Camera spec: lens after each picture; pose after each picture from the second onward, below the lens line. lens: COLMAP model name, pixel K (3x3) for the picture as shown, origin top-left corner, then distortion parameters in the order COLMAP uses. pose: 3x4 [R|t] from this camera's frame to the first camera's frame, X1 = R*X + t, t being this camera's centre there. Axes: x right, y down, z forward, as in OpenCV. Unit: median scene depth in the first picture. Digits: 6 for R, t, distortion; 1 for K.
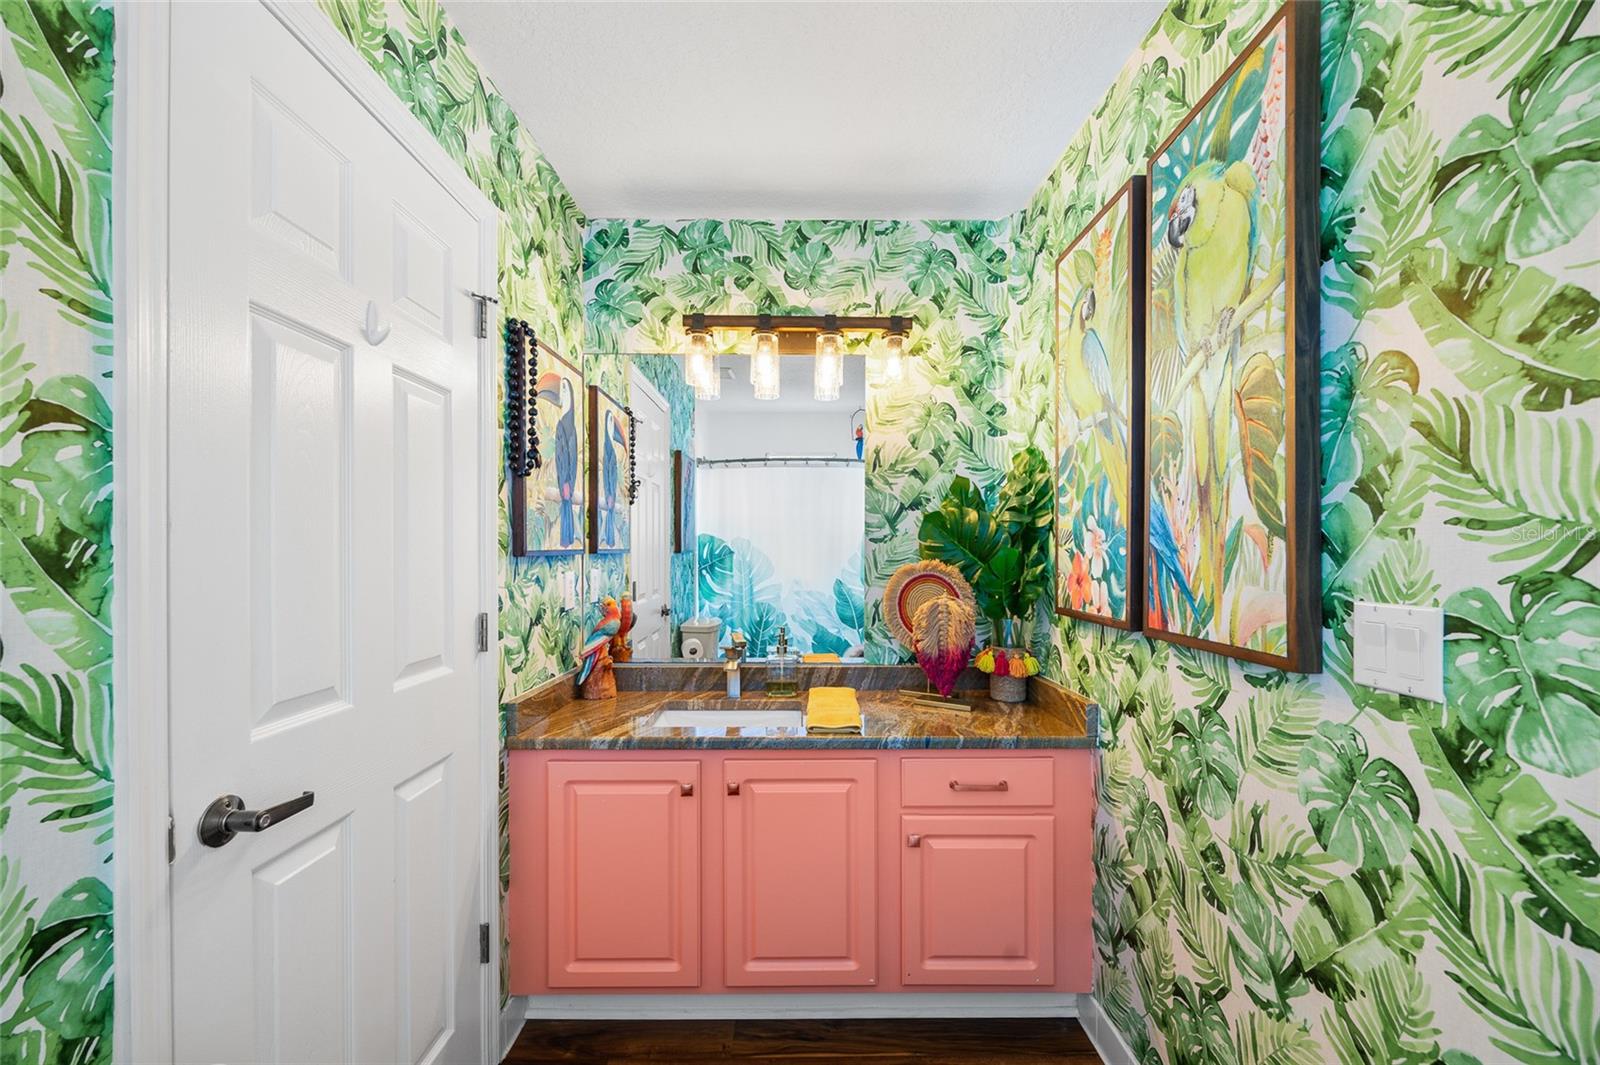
lens RADIAL K [[615.9, 0, 805.6], [0, 615.9, 546.5], [0, 0, 1]] dist [-0.006450, 0.000189]
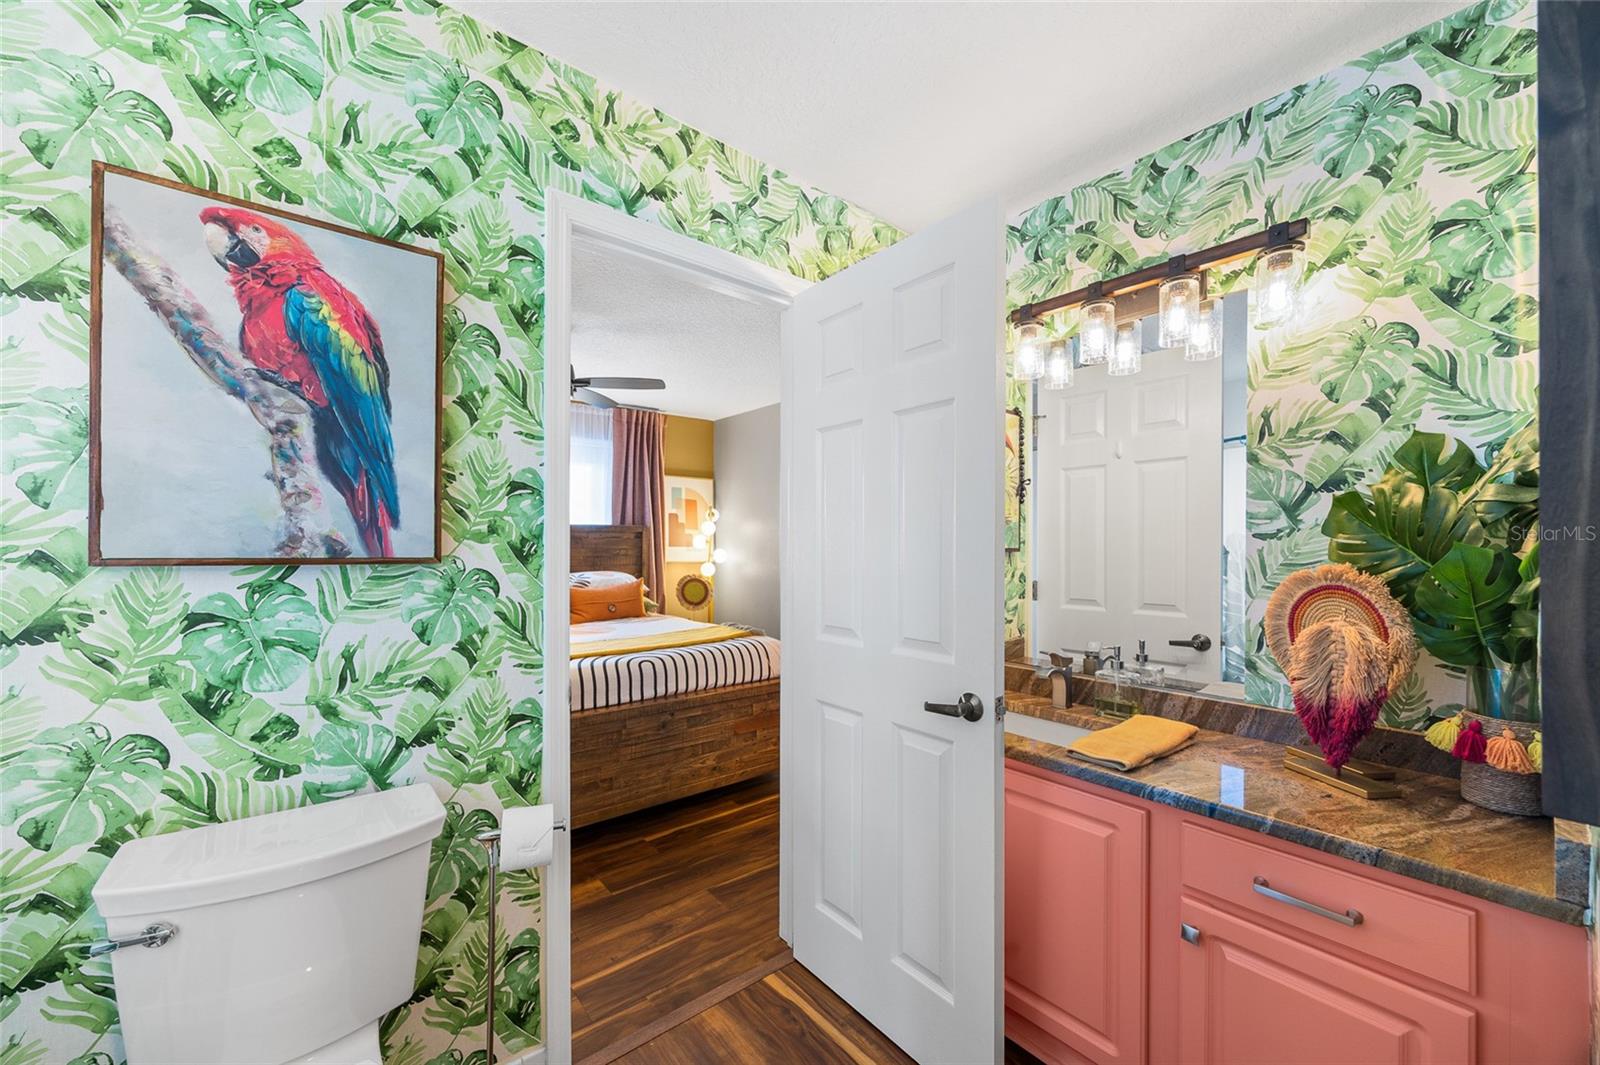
lens RADIAL K [[615.9, 0, 805.1], [0, 615.9, 543.1], [0, 0, 1]] dist [-0.006450, 0.000189]
pose [[0.626683, -0.004075, -0.779264, 0.400087], [0.001140, 0.999990, -0.004312, 0.000857], [0.779274, 0.001813, 0.626681, 0.134782]]
